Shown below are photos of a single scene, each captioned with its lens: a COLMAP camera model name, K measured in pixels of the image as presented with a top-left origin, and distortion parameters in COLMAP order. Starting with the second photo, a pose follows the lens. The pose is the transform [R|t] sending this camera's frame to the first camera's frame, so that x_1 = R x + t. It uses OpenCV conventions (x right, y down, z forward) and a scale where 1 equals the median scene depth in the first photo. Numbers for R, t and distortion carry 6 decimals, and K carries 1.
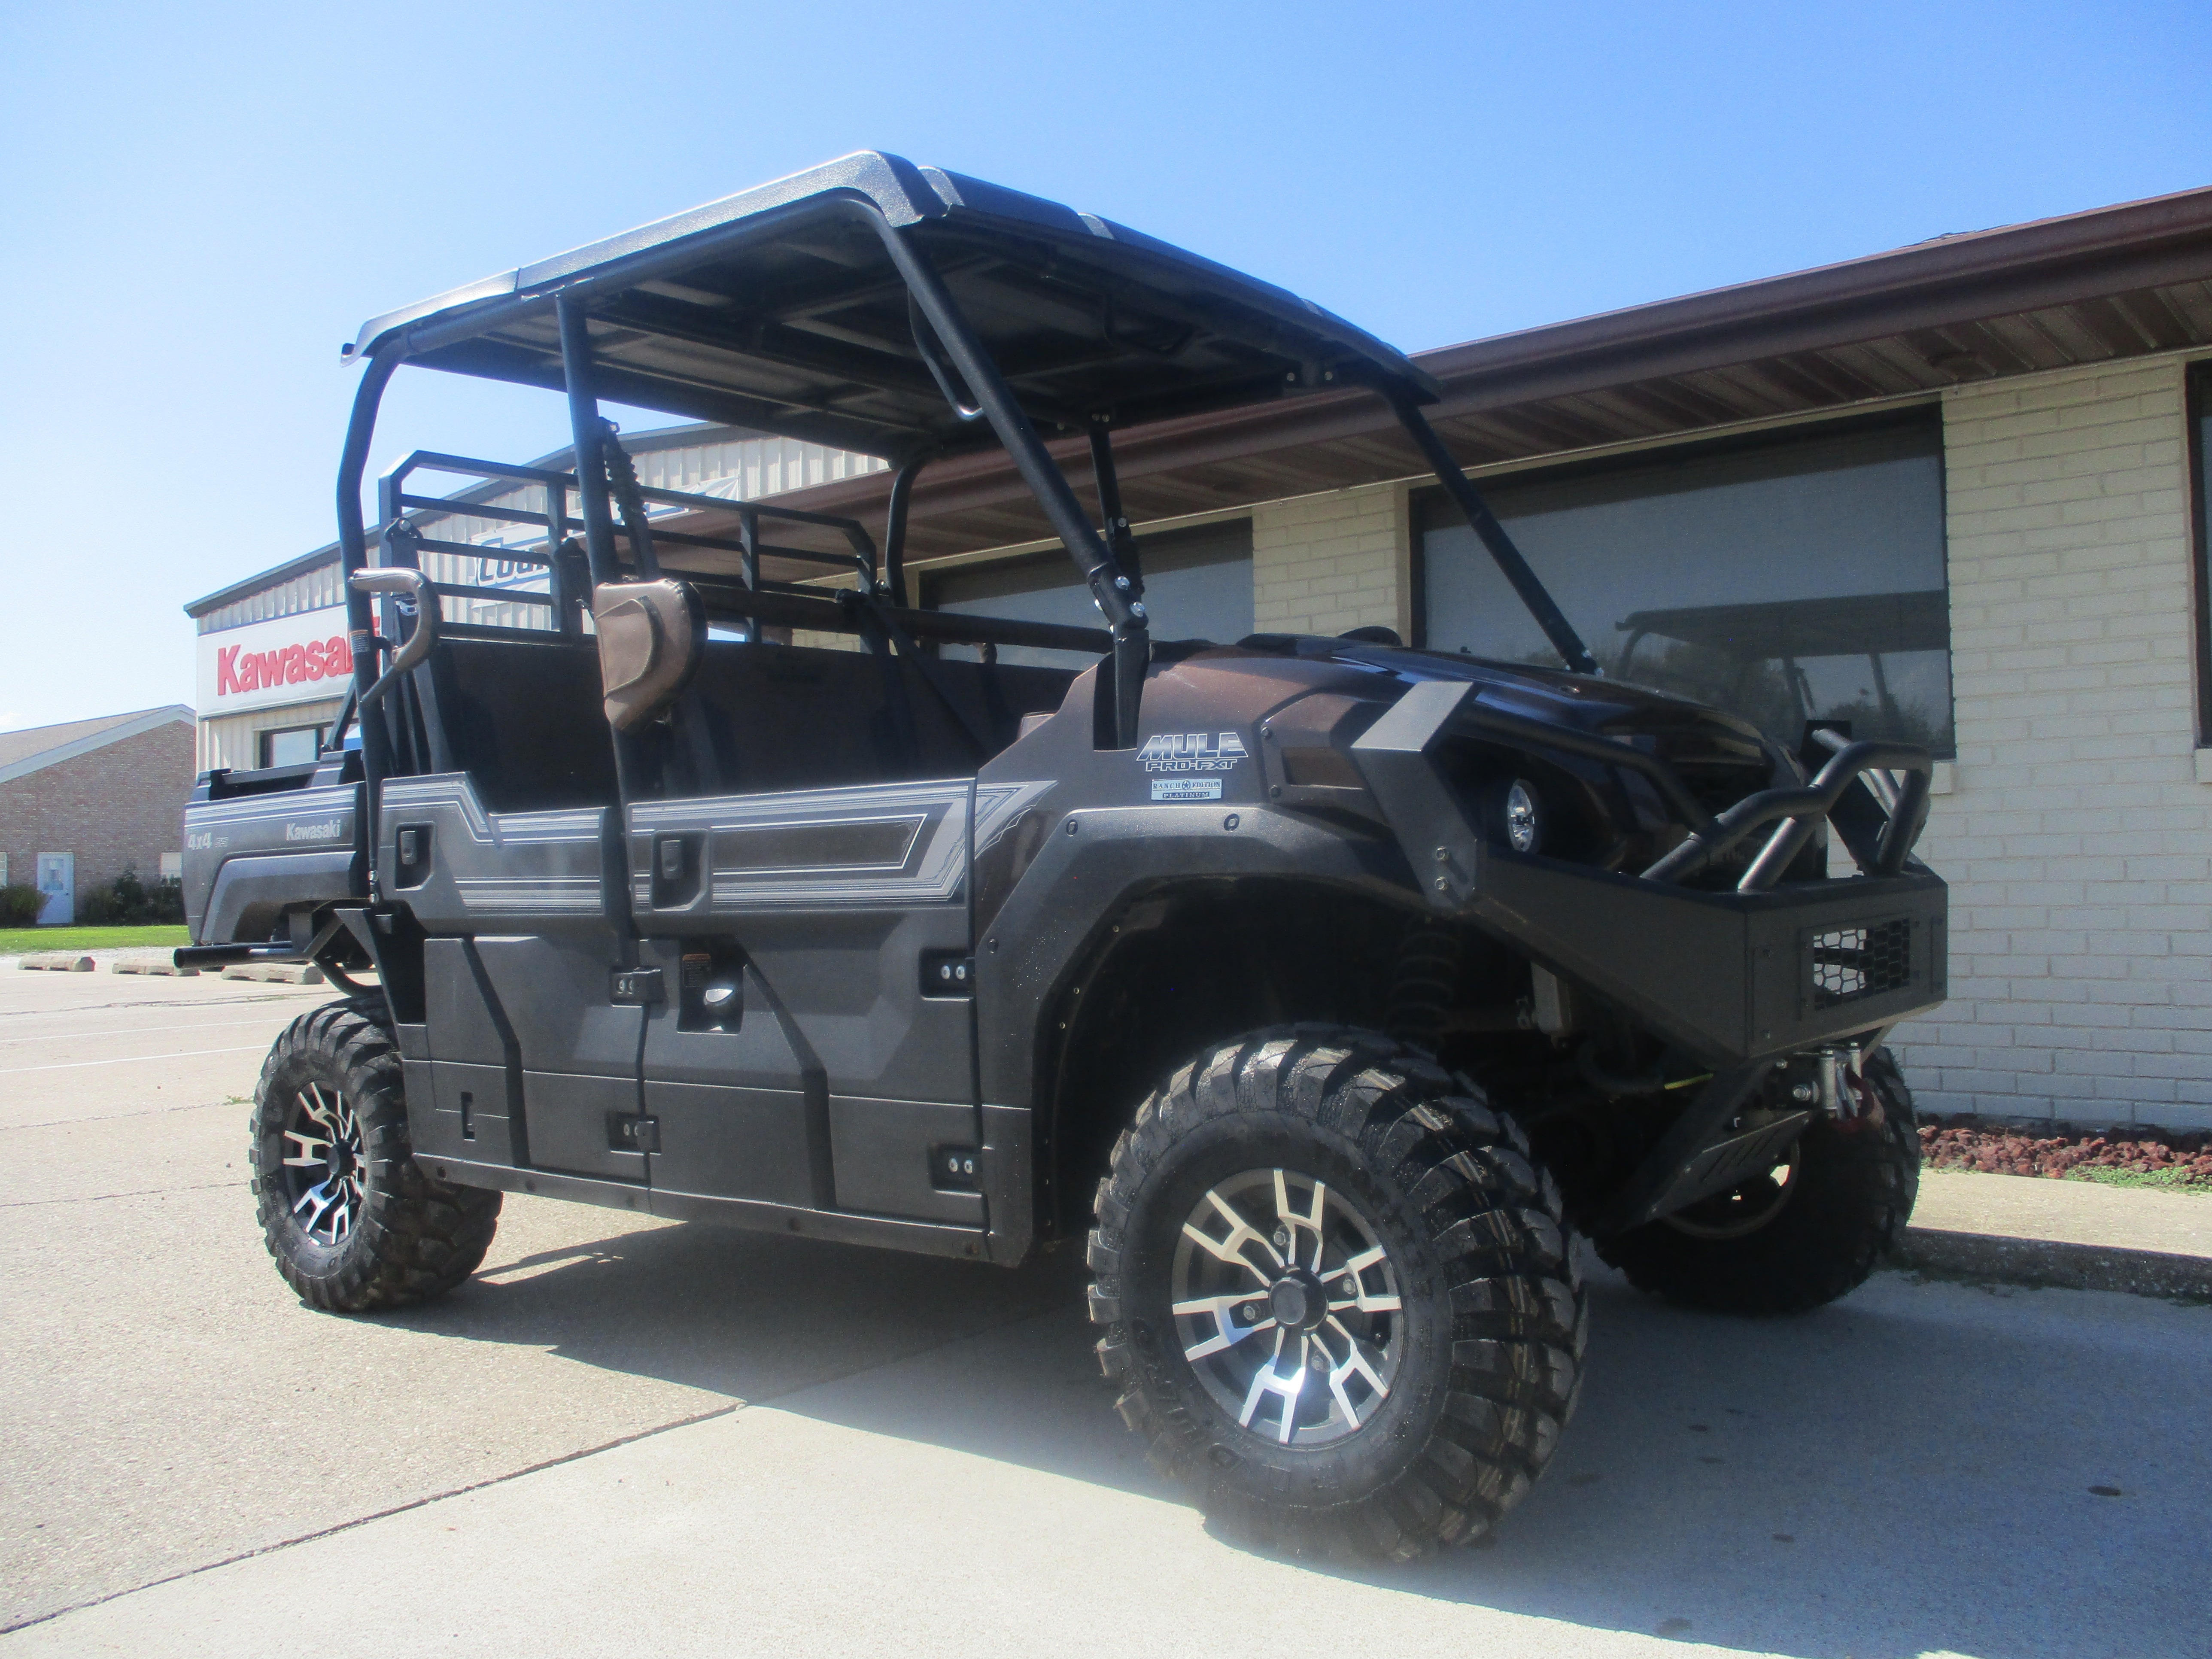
lens RADIAL K [[1815.6, 0, 1106.0], [0, 1815.6, 829.5], [0, 0, 1]] dist [-0.029531, -0.003123]
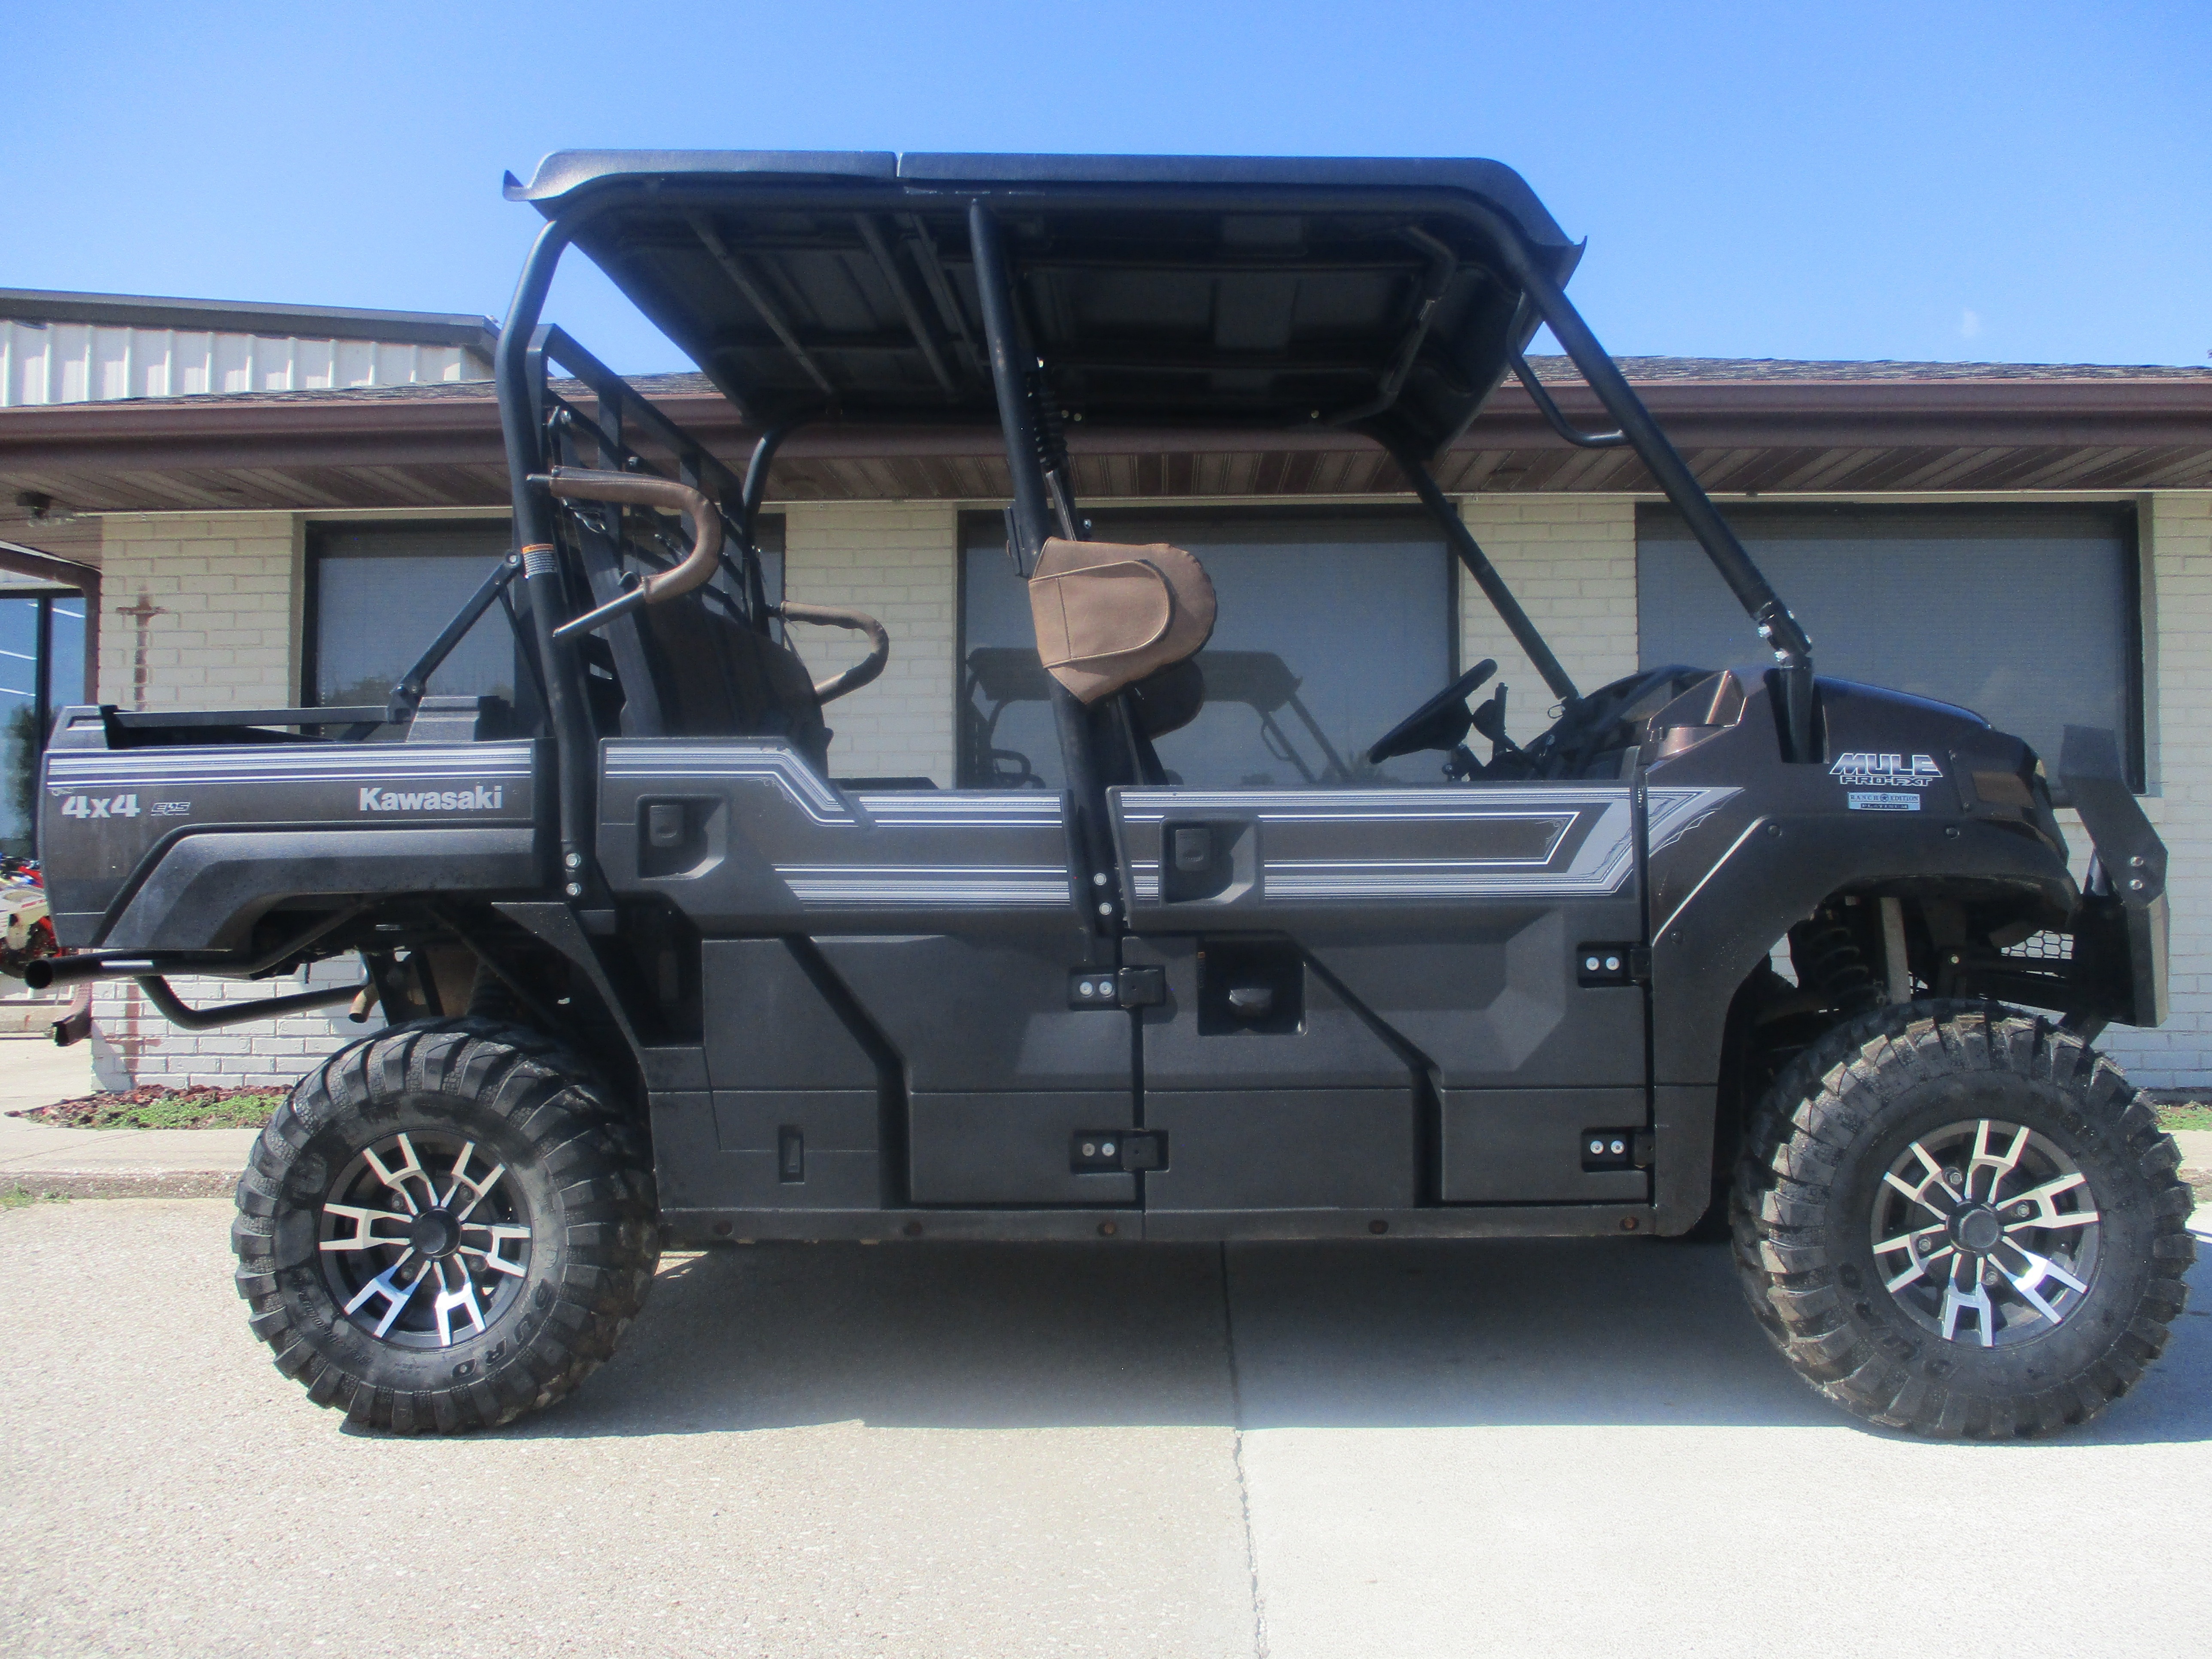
lens RADIAL K [[1801.4, 0, 1106.0], [0, 1801.4, 829.5], [0, 0, 1]] dist [-0.010212, -0.011795]
pose [[0.808958, 0.034014, 0.586882, -0.907747], [-0.027455, 0.999421, -0.020081, 0.028868], [-0.587225, 0.000132, 0.809423, 0.314350]]
